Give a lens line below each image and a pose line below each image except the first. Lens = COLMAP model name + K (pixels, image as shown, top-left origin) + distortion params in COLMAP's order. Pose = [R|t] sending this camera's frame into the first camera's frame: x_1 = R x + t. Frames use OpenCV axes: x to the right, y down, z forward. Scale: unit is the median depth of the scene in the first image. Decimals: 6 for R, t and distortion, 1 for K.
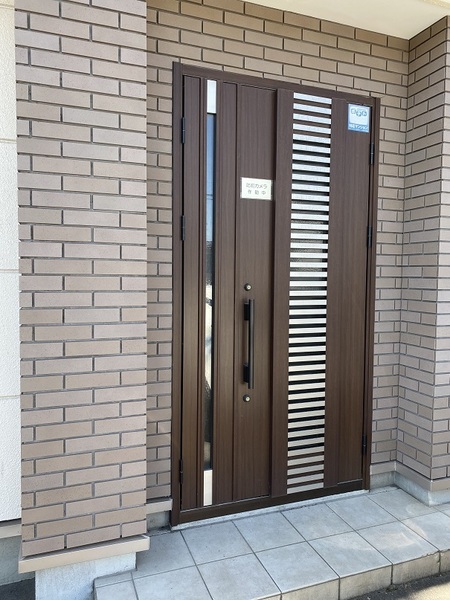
lens RADIAL K [[454.8, 0, 226.3], [0, 454.8, 300.3], [0, 0, 1]] dist [0.007270, 0.003199]
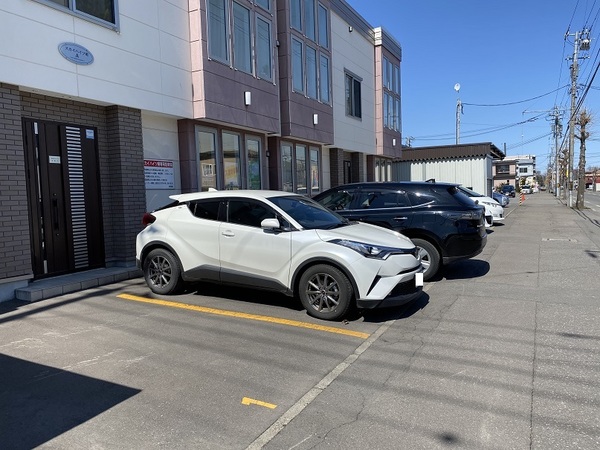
lens RADIAL K [[454.8, 0, 301.2], [0, 454.8, 225.2], [0, 0, 1]] dist [0.007270, 0.003199]
pose [[0.744629, -0.077611, 0.662951, -0.698949], [0.074265, 0.996684, 0.033266, 0.179591], [-0.663334, 0.024463, 0.747924, -2.114367]]
